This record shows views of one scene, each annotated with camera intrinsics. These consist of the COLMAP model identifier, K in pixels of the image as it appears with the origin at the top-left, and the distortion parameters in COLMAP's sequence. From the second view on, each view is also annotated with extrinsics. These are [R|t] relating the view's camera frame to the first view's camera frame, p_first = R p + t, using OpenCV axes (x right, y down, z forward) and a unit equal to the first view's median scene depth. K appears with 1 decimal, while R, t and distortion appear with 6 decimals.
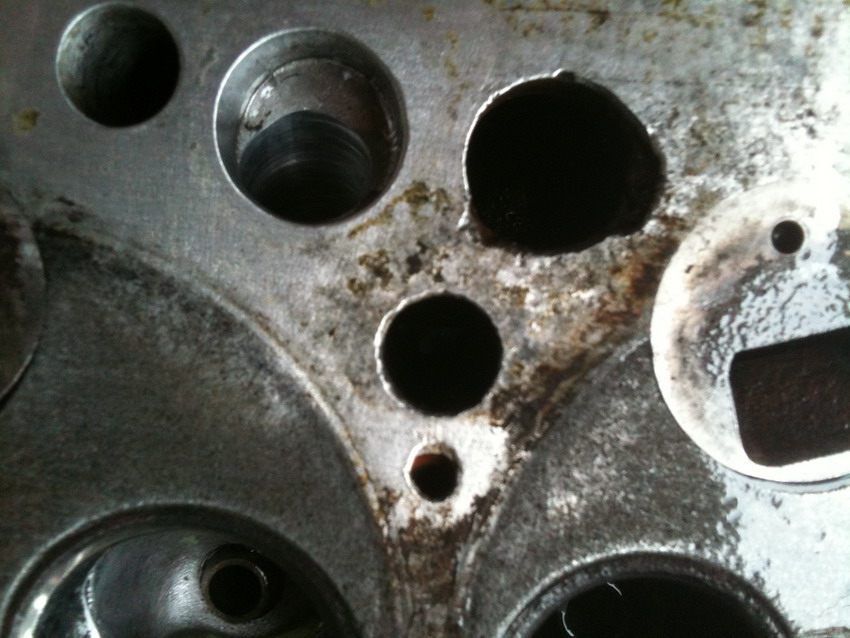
lens RADIAL K [[877.9, 0, 425.0], [0, 877.9, 319.0], [0, 0, 1]] dist [0.002055, -0.045013]
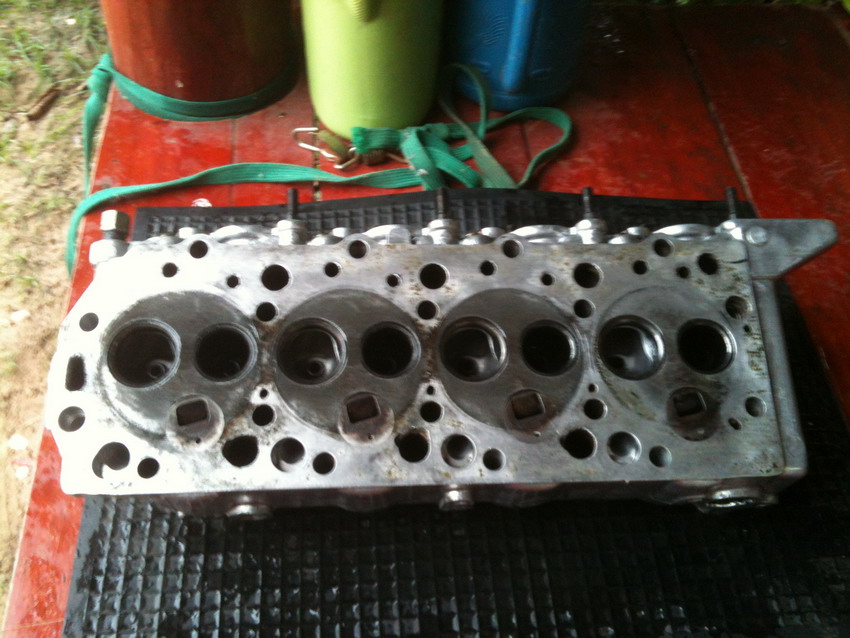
lens RADIAL K [[874.2, 0, 425.0], [0, 874.2, 319.0], [0, 0, 1]] dist [-0.010005, -0.013047]
pose [[-0.996037, 0.060493, -0.065198, -0.654346], [-0.077217, -0.951927, 0.296432, -1.059486], [-0.044131, 0.300292, 0.952826, -4.317582]]
